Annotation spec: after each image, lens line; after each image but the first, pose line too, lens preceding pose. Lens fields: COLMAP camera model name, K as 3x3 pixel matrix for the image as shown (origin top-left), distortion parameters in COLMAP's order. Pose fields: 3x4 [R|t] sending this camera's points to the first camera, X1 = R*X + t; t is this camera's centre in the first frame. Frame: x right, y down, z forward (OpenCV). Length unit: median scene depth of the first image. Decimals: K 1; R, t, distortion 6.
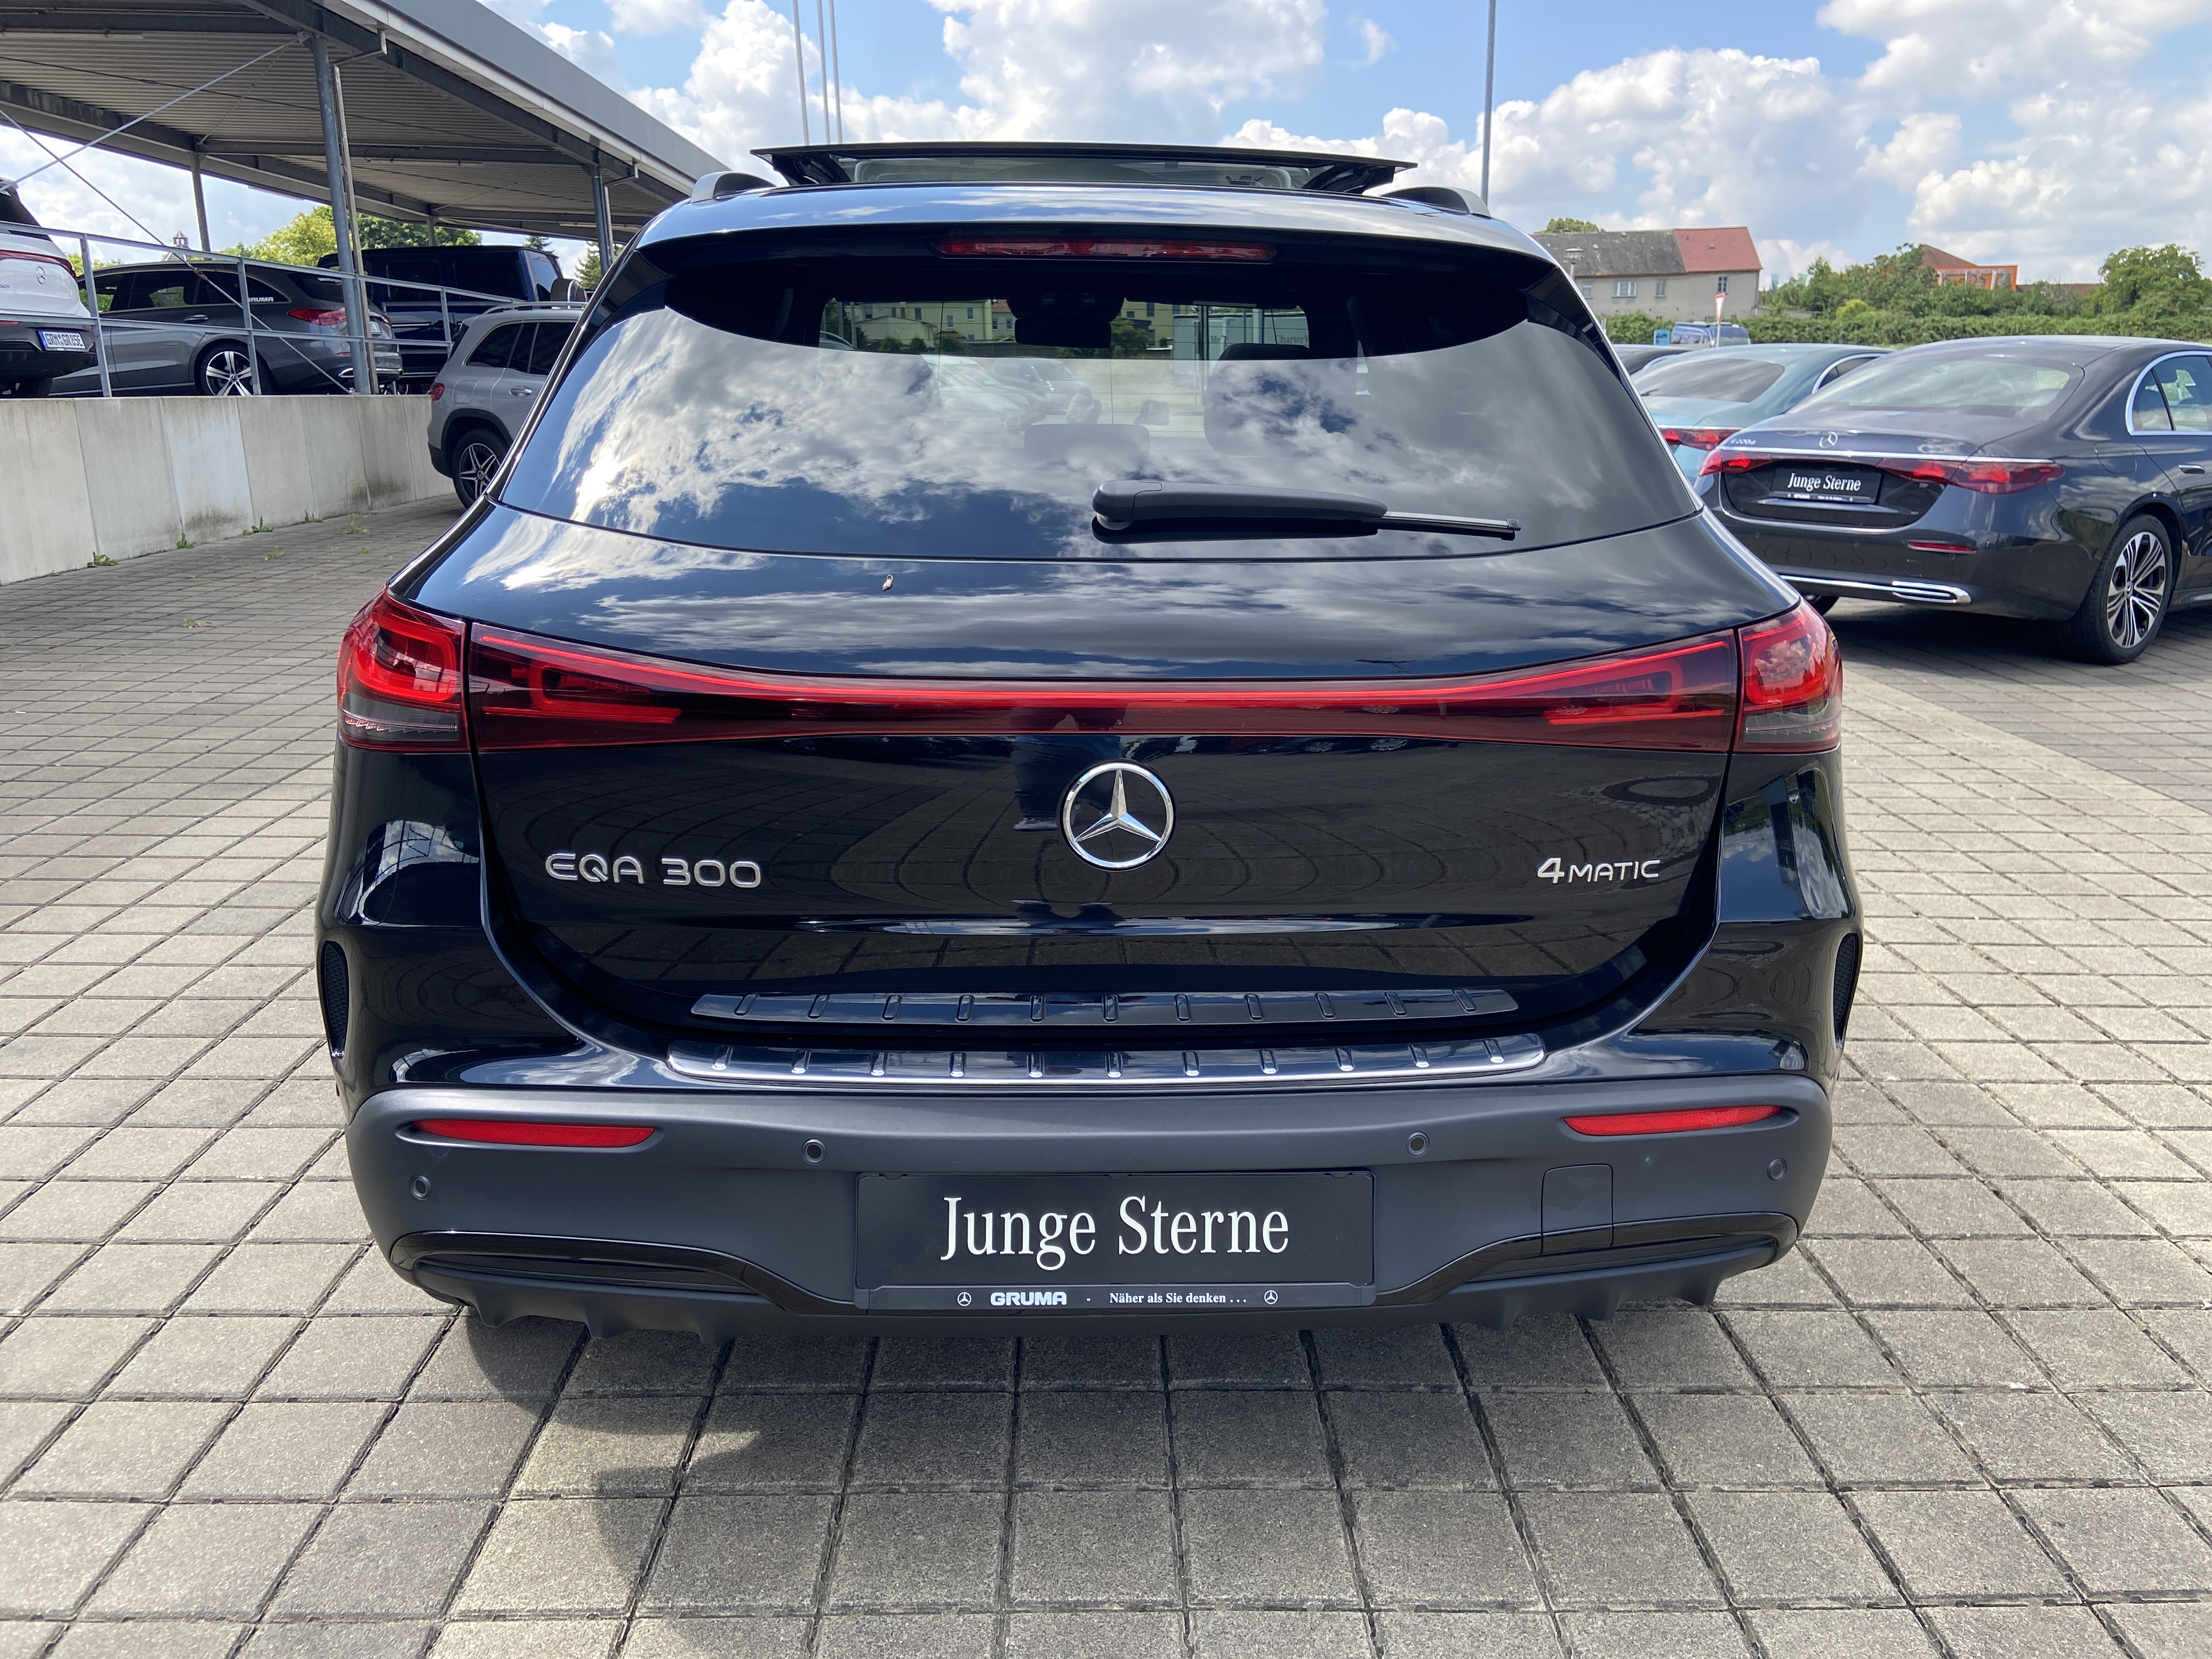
lens RADIAL K [[1683.2, 0, 1110.8], [0, 1683.2, 726.6], [0, 0, 1]] dist [0.099870, -0.131987]
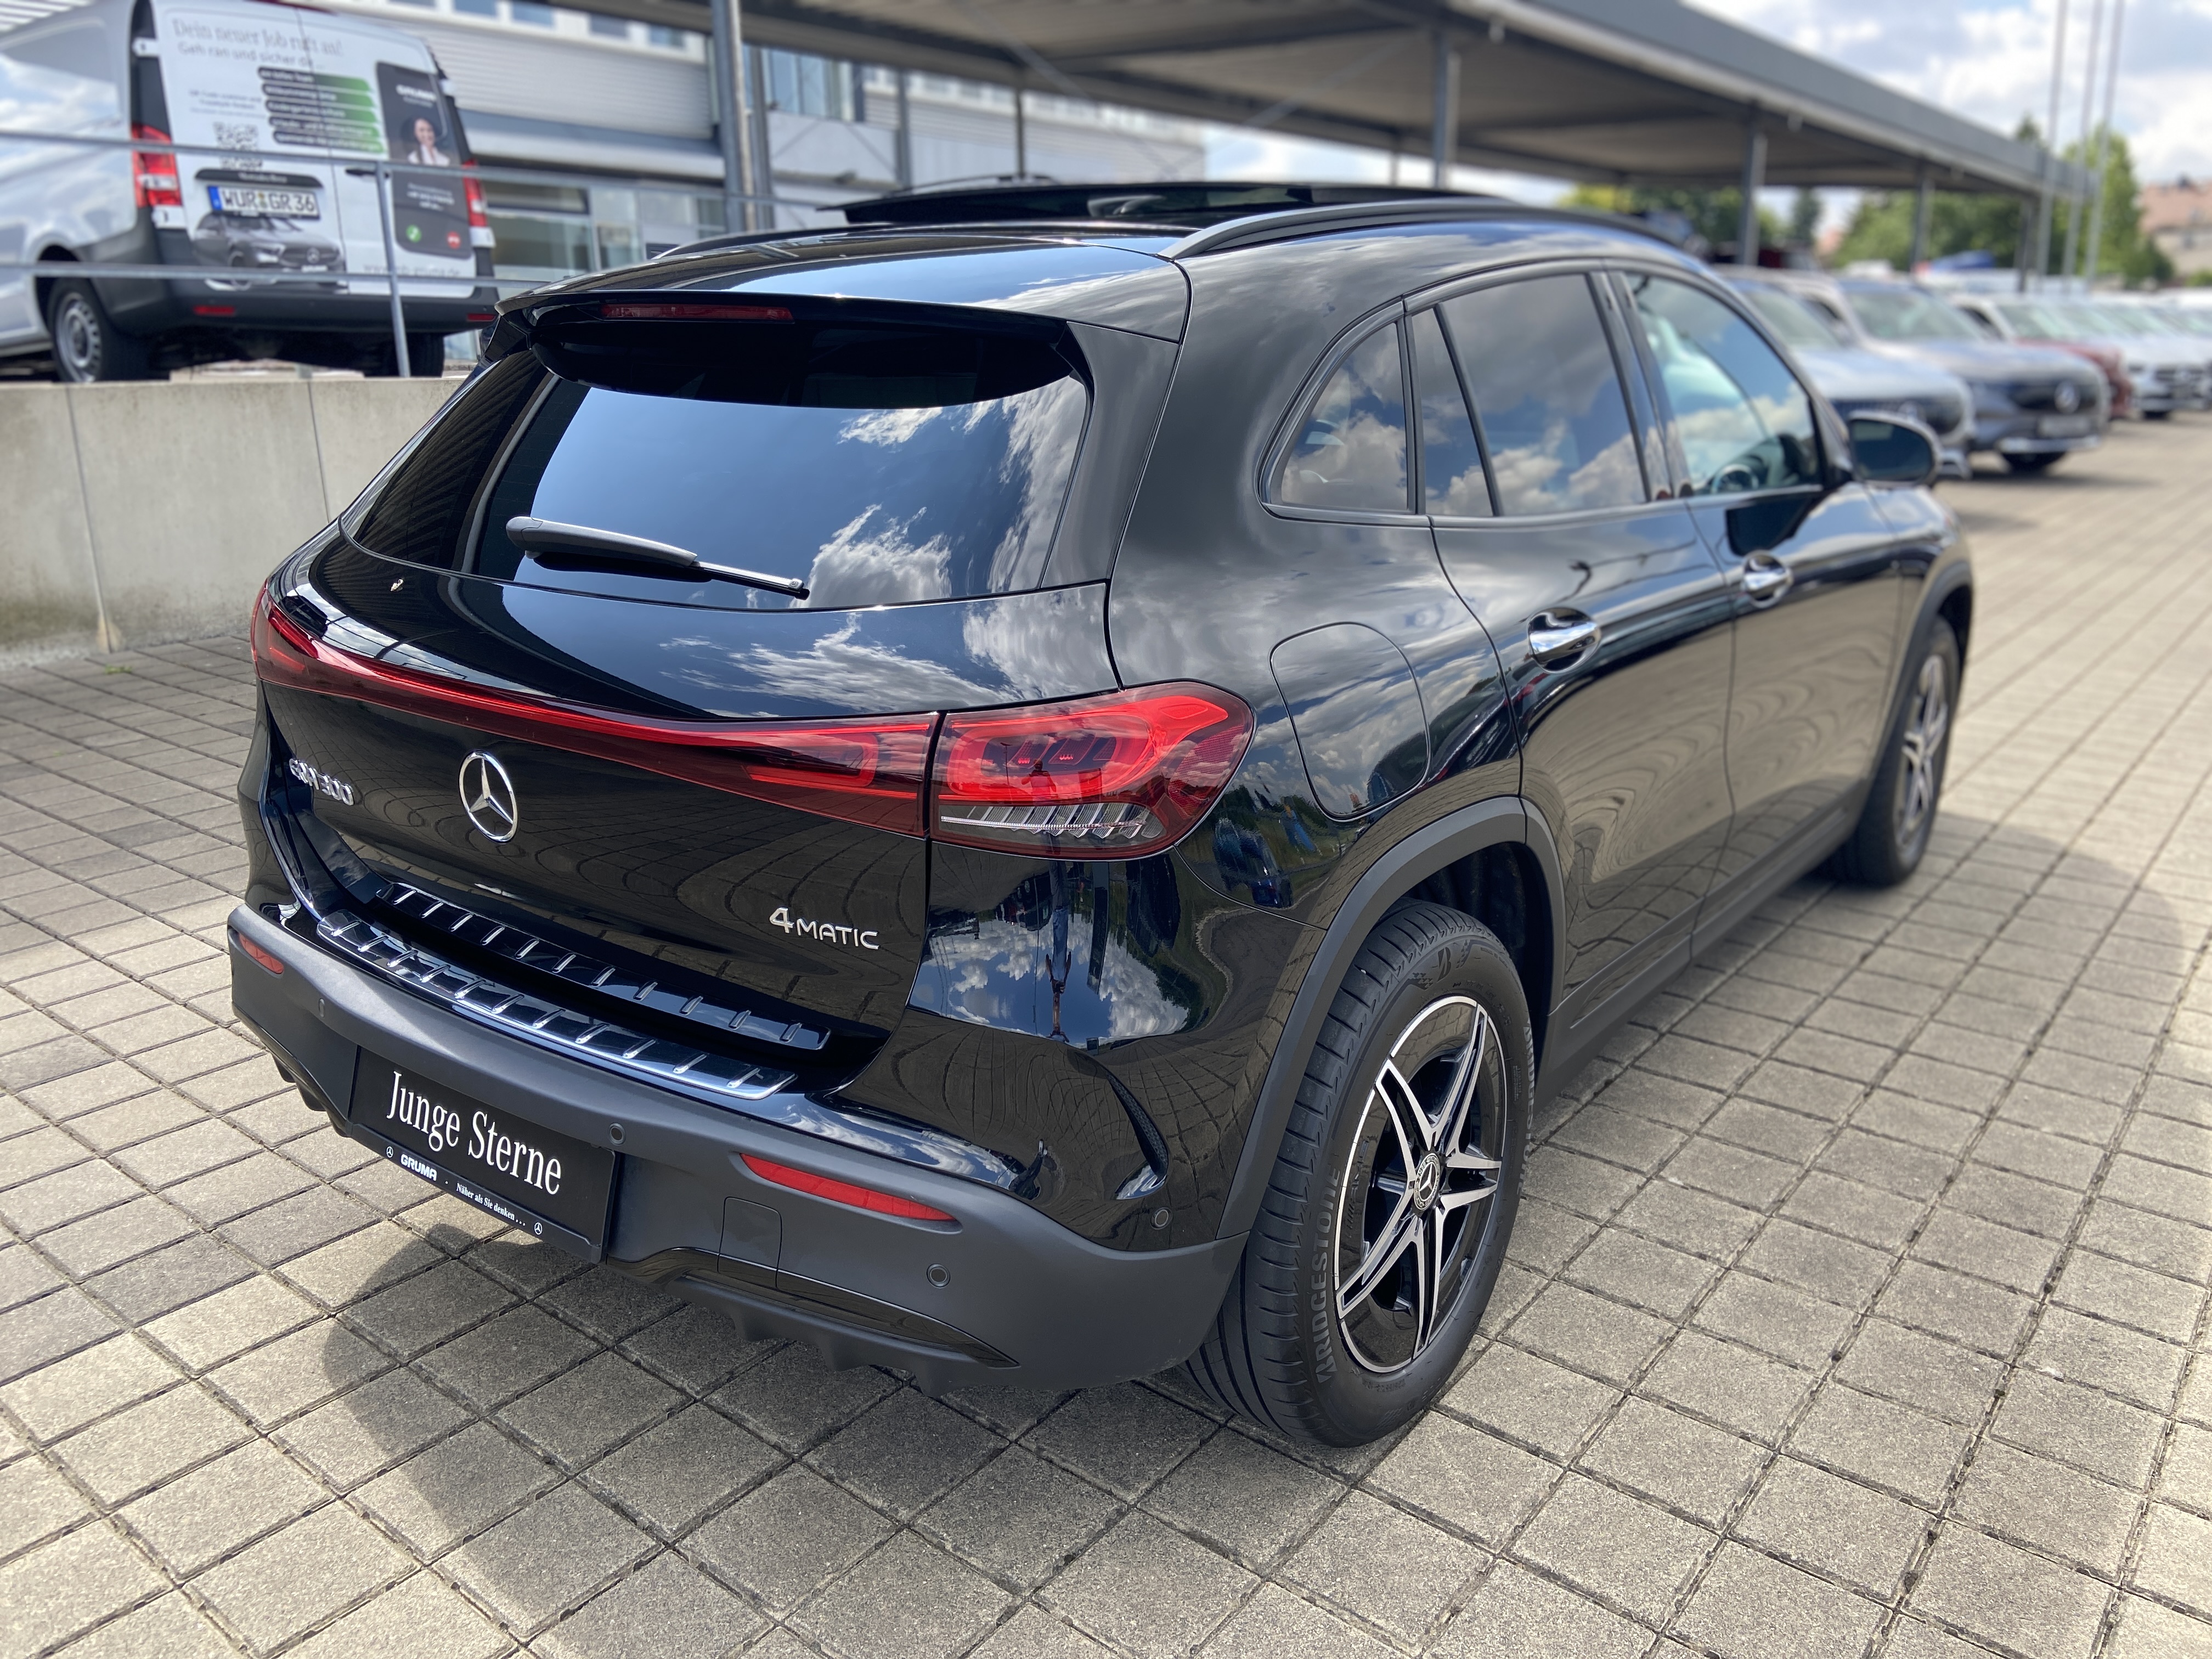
lens RADIAL K [[1683.2, 0, 1110.8], [0, 1683.2, 726.6], [0, 0, 1]] dist [0.099870, -0.131987]
pose [[0.774891, 0.138329, -0.616773, 1.063778], [-0.122865, 0.990112, 0.067697, -0.129831], [0.620038, 0.023322, 0.784225, 0.318977]]
